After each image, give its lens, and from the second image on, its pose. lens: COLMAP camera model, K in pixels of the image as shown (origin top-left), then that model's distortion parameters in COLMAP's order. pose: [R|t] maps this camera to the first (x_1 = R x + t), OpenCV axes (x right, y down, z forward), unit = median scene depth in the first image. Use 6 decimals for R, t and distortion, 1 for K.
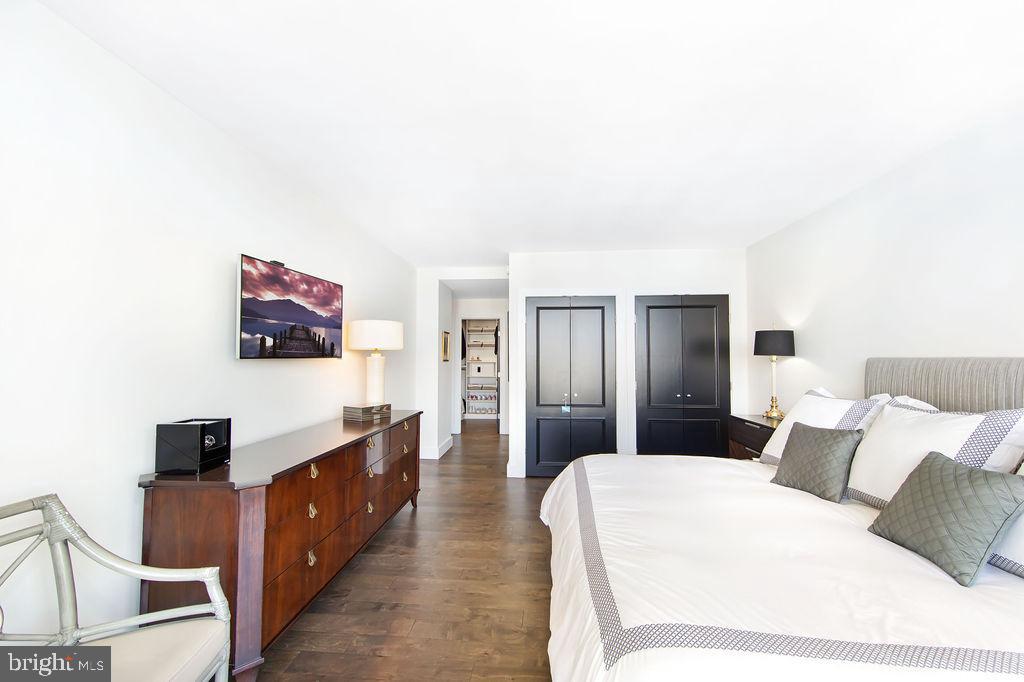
lens RADIAL K [[411.9, 0, 514.5], [0, 411.9, 340.9], [0, 0, 1]] dist [-0.000166, 0.002081]
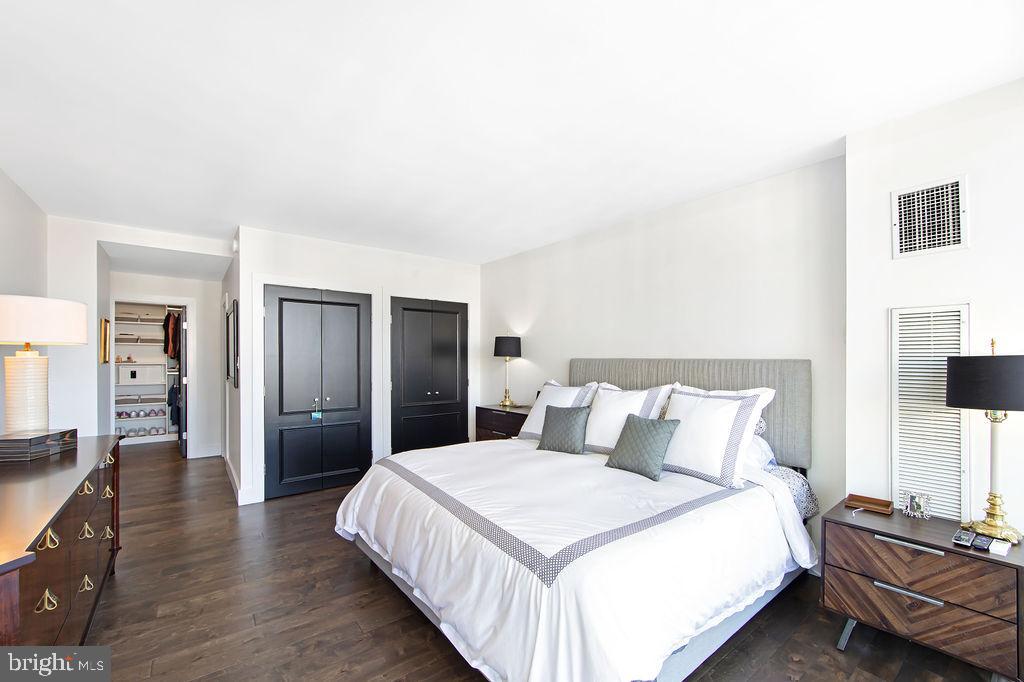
lens RADIAL K [[411.9, 0, 545.9], [0, 411.9, 362.8], [0, 0, 1]] dist [-0.000166, 0.002081]
pose [[0.719253, -0.006746, 0.694715, -0.176229], [-0.029379, 0.998763, 0.040115, 0.000430], [-0.694127, -0.049263, 0.718165, 0.016044]]
